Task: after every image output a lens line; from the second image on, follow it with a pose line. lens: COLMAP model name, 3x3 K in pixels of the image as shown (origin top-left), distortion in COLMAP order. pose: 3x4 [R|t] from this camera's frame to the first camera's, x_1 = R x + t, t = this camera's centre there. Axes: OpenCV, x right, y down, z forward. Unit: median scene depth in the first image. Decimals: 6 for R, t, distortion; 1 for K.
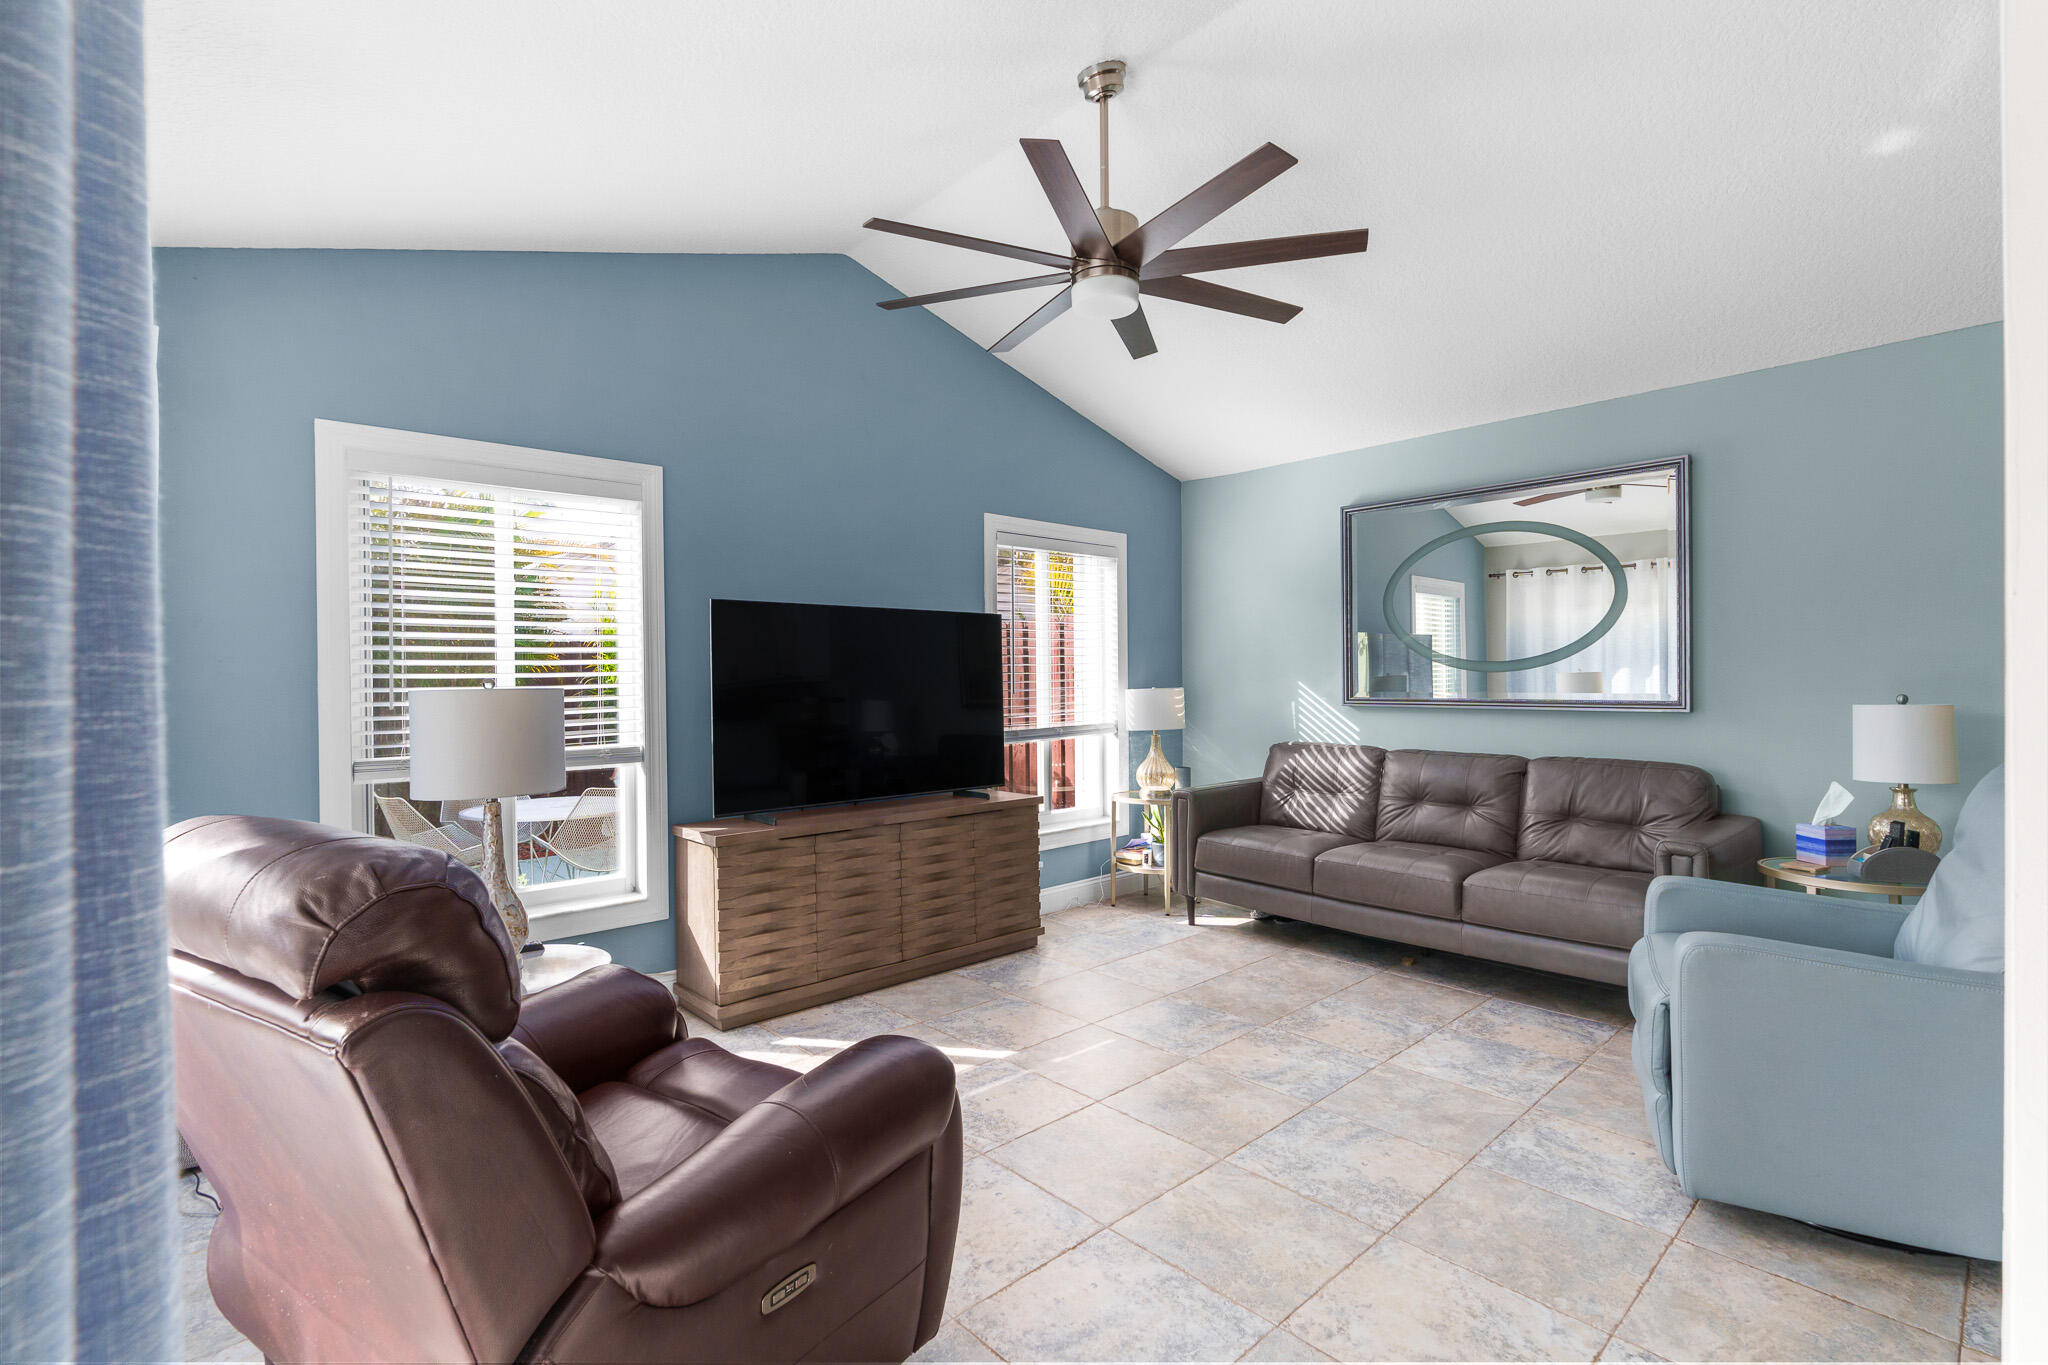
lens RADIAL K [[933.4, 0, 1019.6], [0, 933.4, 682.7], [0, 0, 1]] dist [-0.004878, -0.001096]
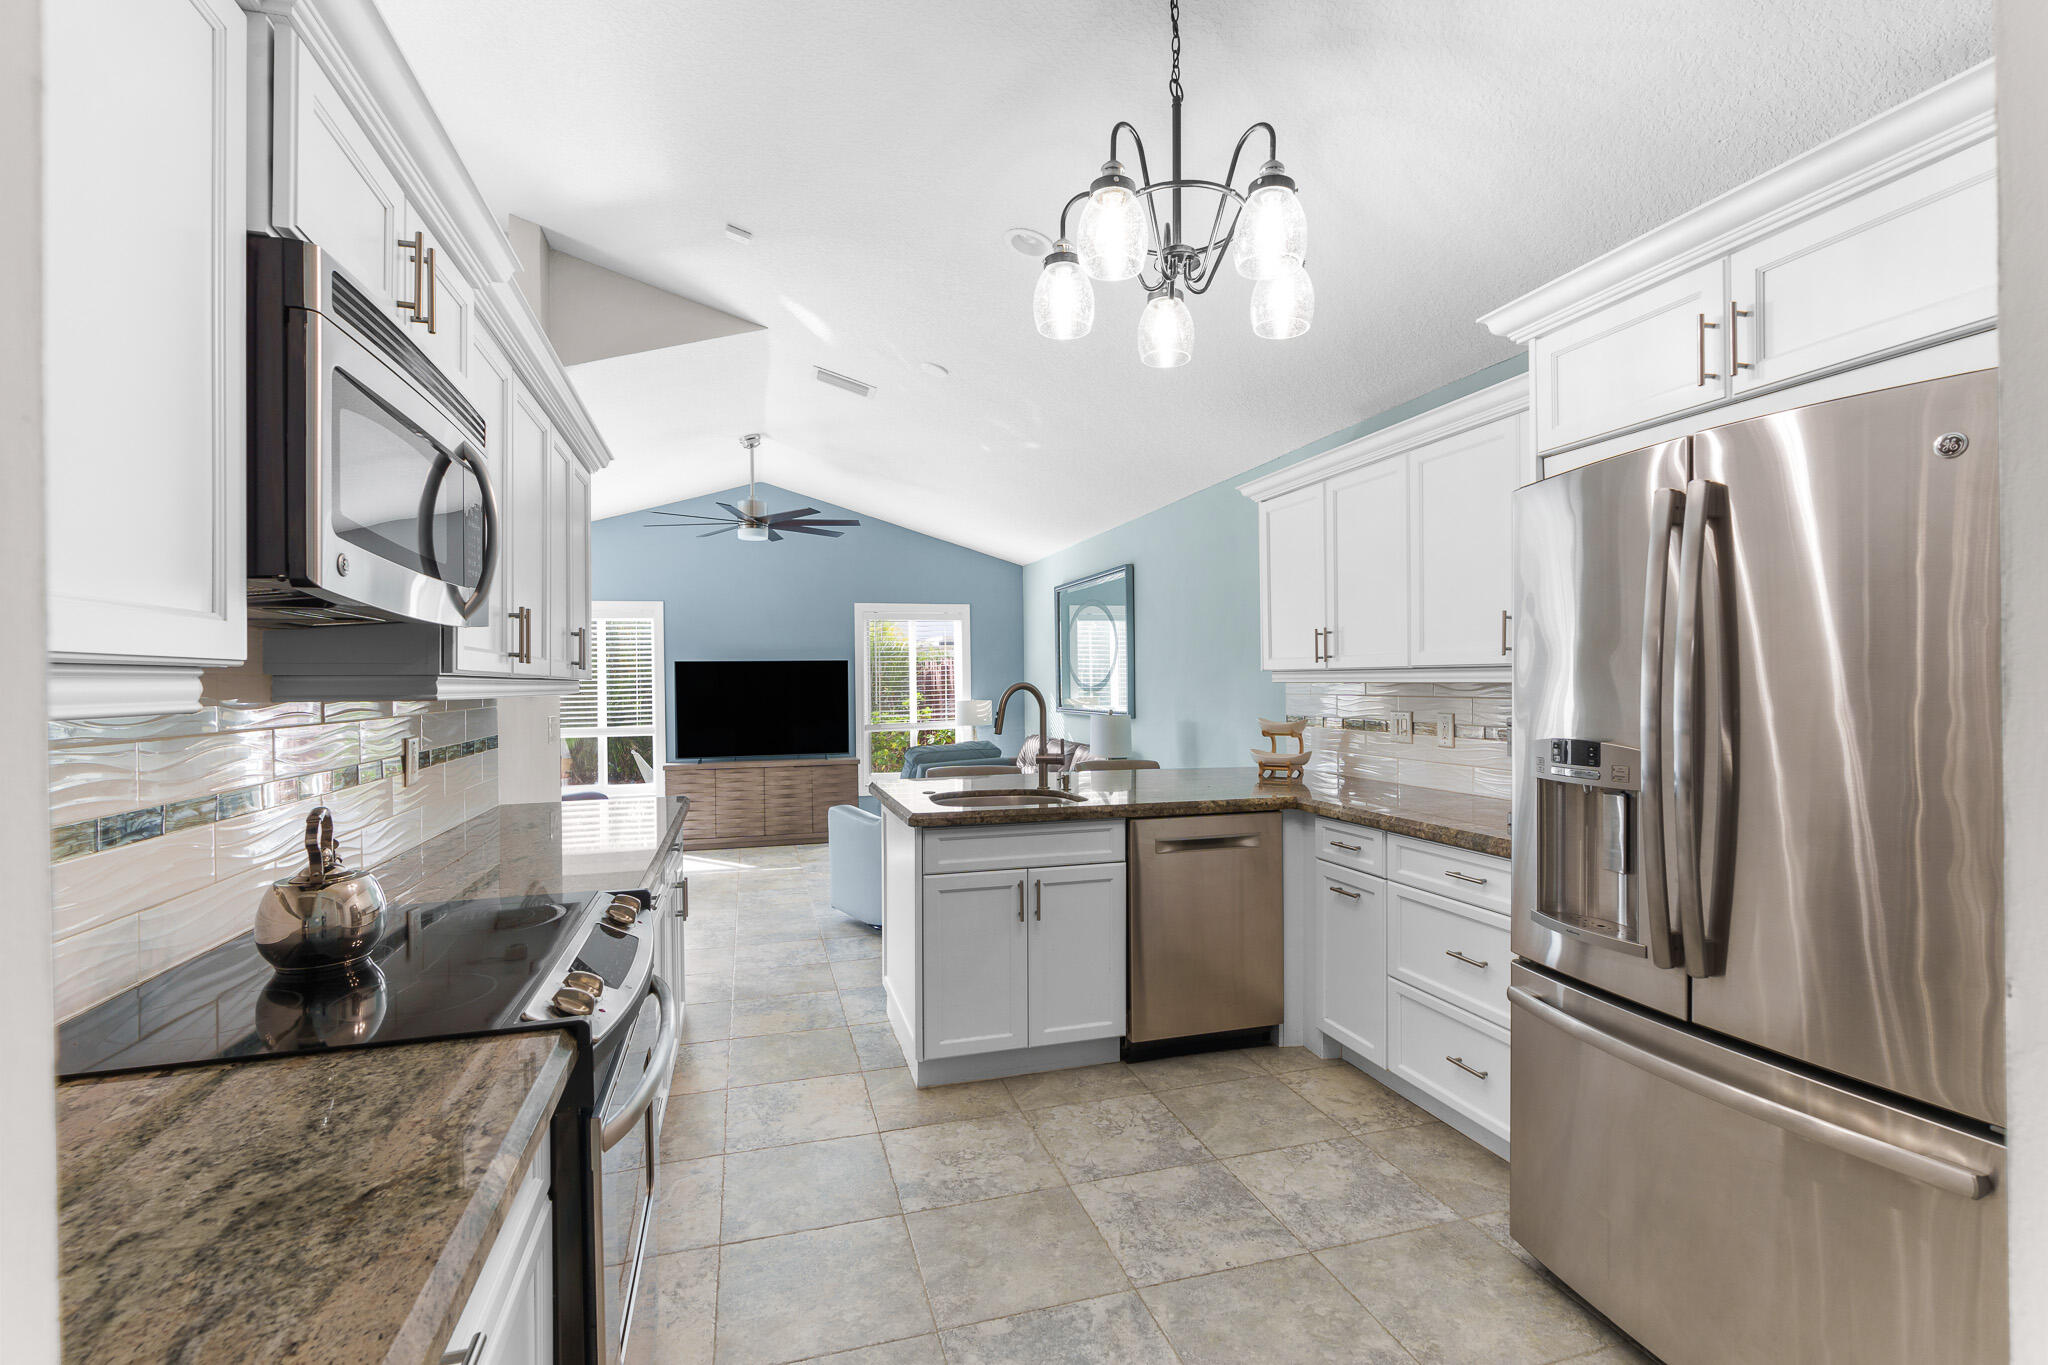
lens RADIAL K [[933.4, 0, 1020.4], [0, 933.4, 681.8], [0, 0, 1]] dist [-0.004878, -0.001096]
pose [[0.892836, -0.006741, -0.450332, 1.346551], [0.004705, 0.999973, -0.005639, -0.023978], [0.450358, 0.002916, 0.892843, -0.594838]]
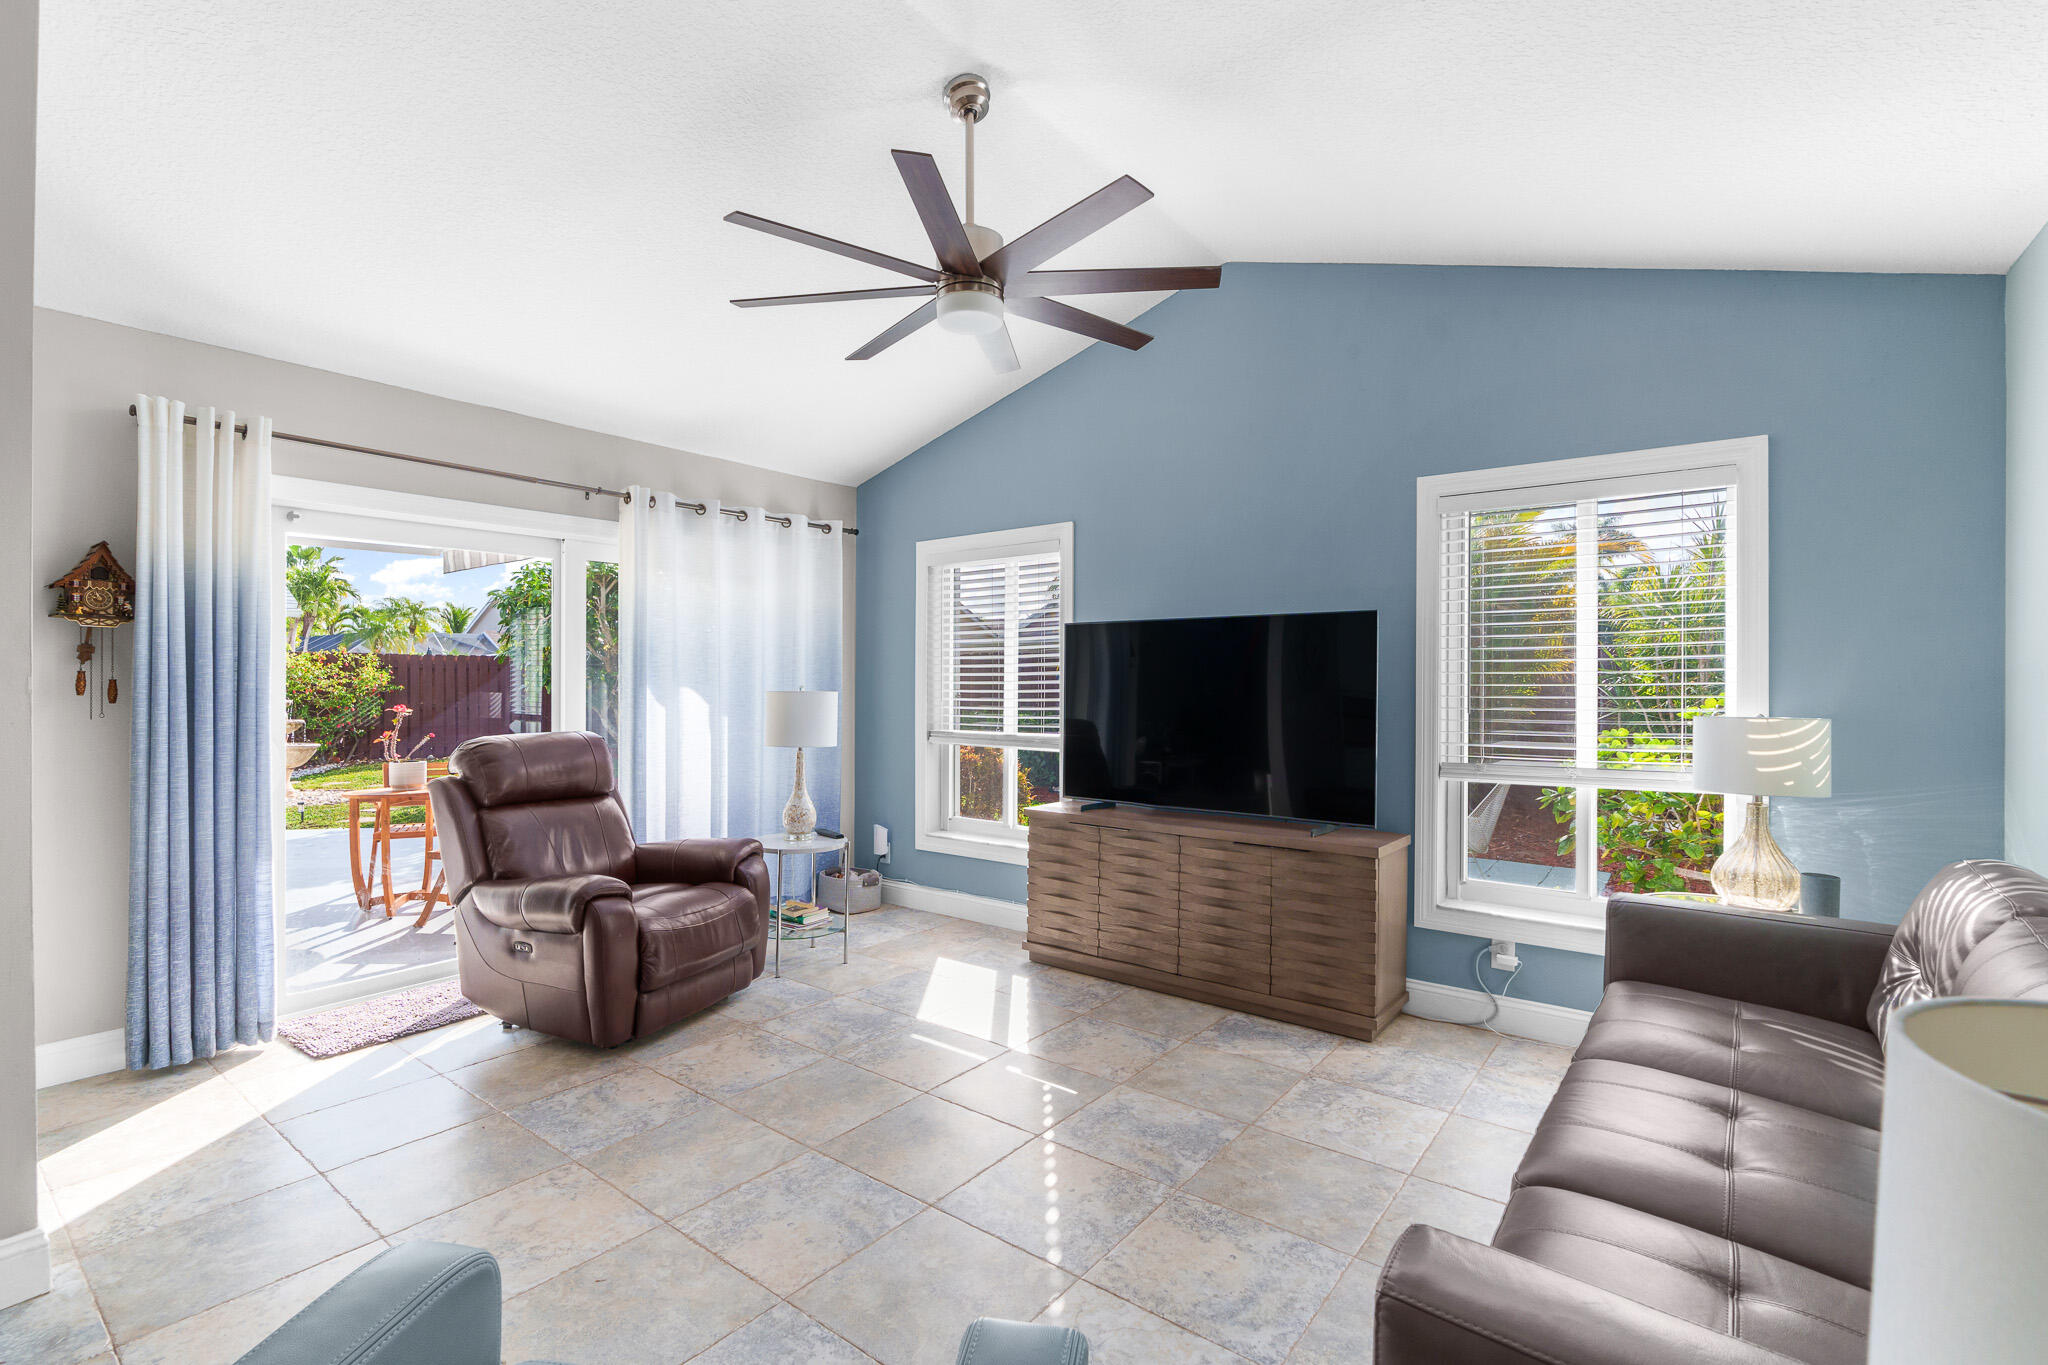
lens RADIAL K [[933.4, 0, 1020.9], [0, 933.4, 682.5], [0, 0, 1]] dist [-0.004878, -0.001096]
pose [[0.162936, 0.009488, -0.986591, 0.855040], [-0.011026, 0.999909, 0.007795, -0.018744], [0.986575, 0.009608, 0.163026, 0.697266]]
